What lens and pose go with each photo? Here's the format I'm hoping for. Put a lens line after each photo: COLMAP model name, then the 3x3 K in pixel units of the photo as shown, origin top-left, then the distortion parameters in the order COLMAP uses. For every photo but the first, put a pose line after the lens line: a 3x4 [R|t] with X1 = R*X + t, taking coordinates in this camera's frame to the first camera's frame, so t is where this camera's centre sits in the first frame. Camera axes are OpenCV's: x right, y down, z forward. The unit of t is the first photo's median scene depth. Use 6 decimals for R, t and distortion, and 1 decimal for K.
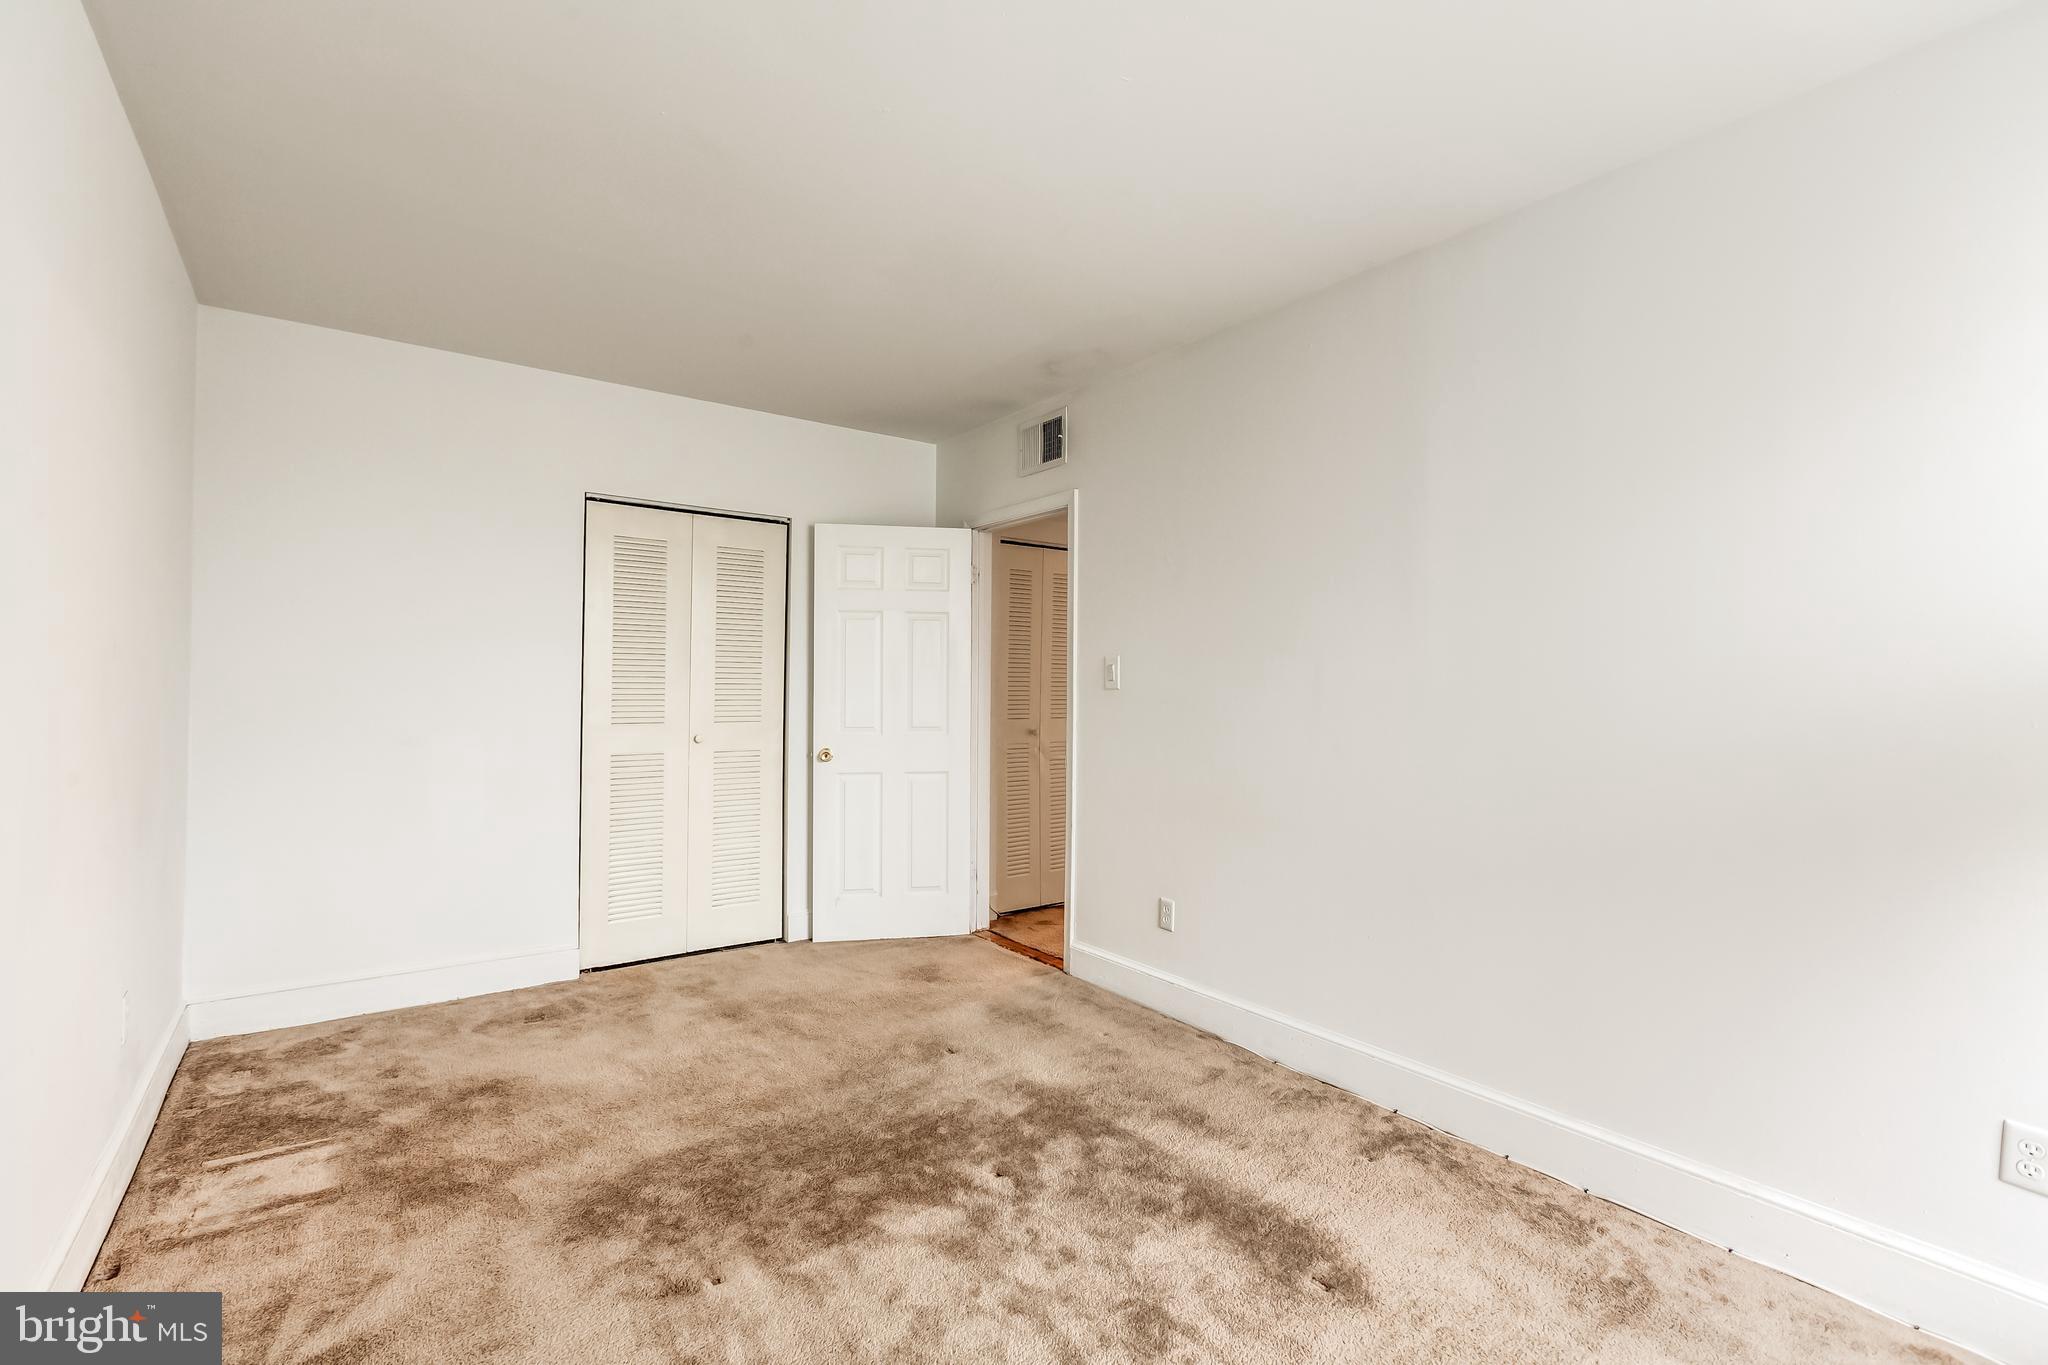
lens RADIAL K [[908.9, 0, 1023.1], [0, 908.9, 688.8], [0, 0, 1]] dist [0.002961, -0.000278]
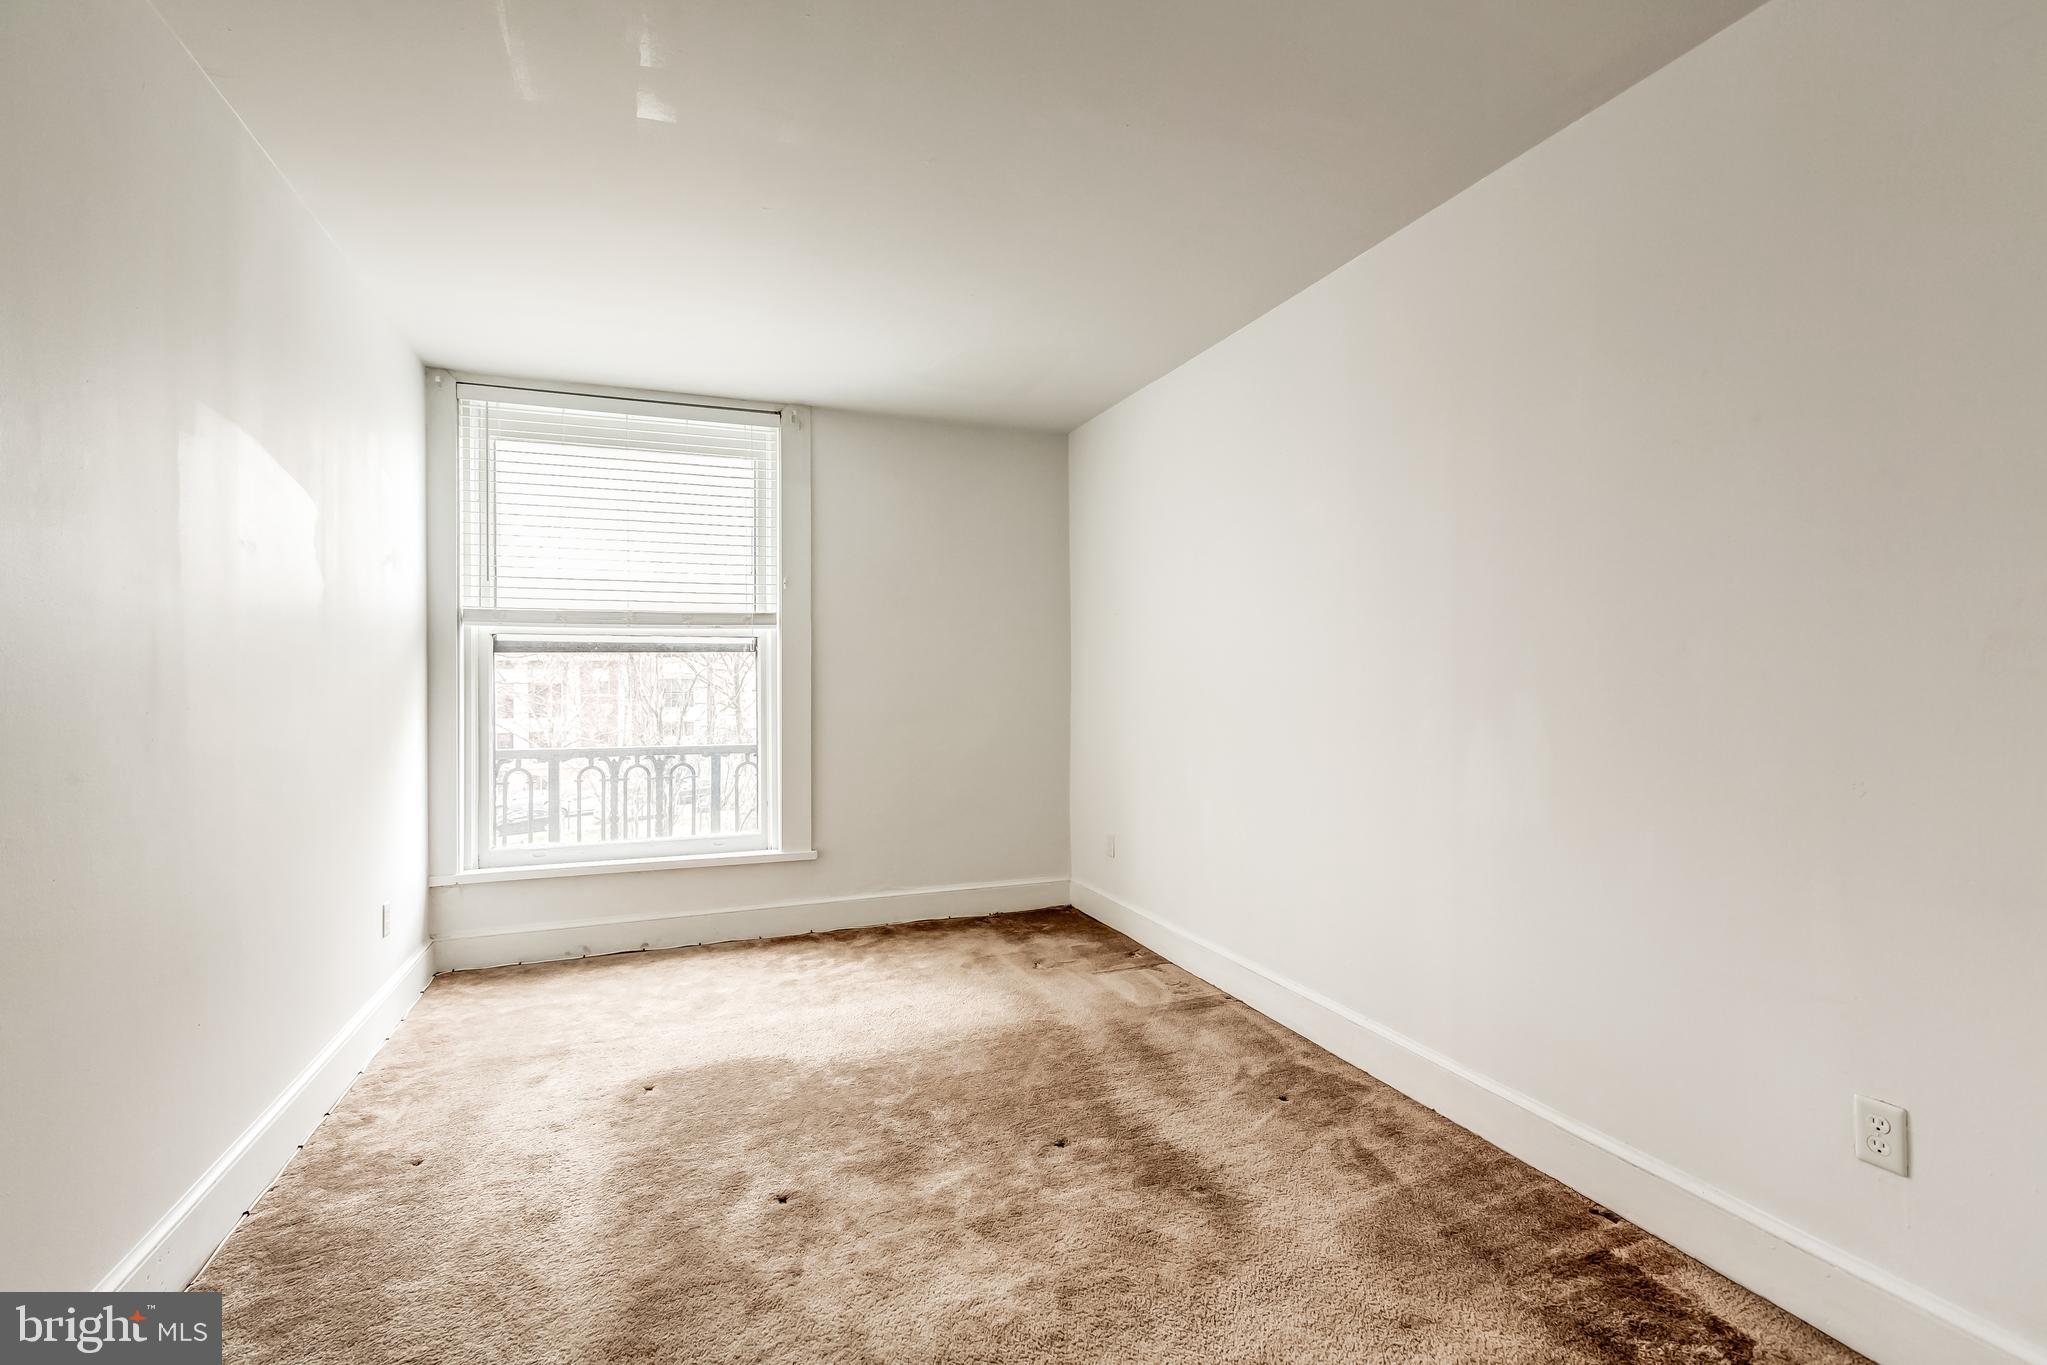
lens RADIAL K [[908.4, 0, 1023.1], [0, 908.4, 681.5], [0, 0, 1]] dist [0.002961, -0.000278]
pose [[-0.965559, -0.001300, 0.260180, -0.394623], [-0.002632, 0.999985, -0.004772, 0.003287], [-0.260170, -0.005293, -0.965548, 1.404918]]
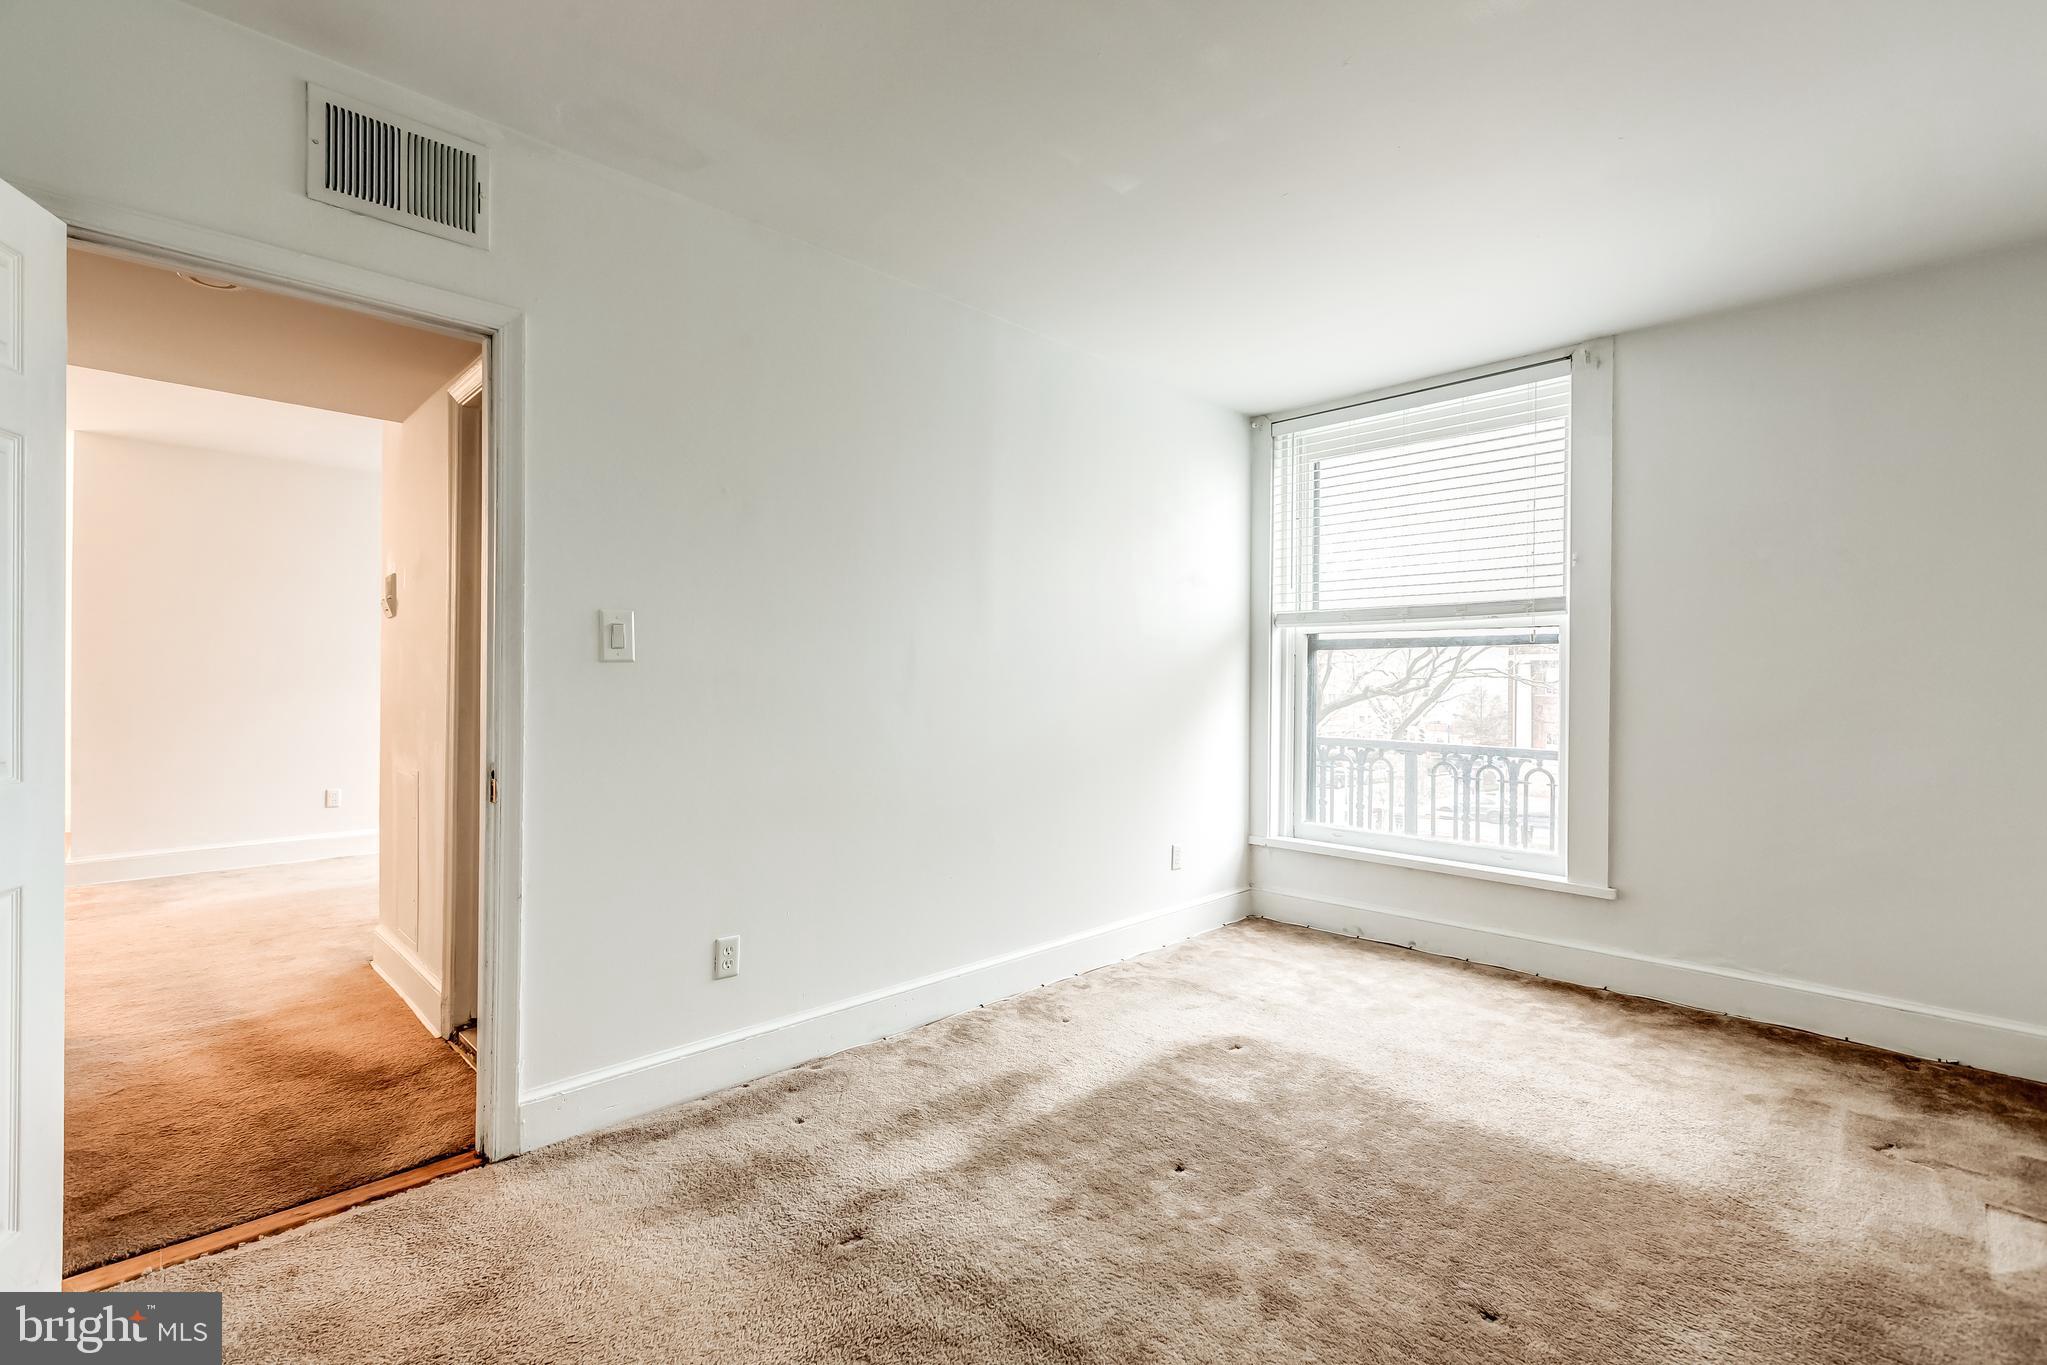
lens RADIAL K [[908.4, 0, 1017.9], [0, 908.4, 678.4], [0, 0, 1]] dist [0.002961, -0.000278]
pose [[-0.152117, -0.005459, 0.988347, -0.735352], [-0.016631, 0.999857, 0.002963, 0.007572], [-0.988223, -0.015987, -0.152186, 1.014015]]
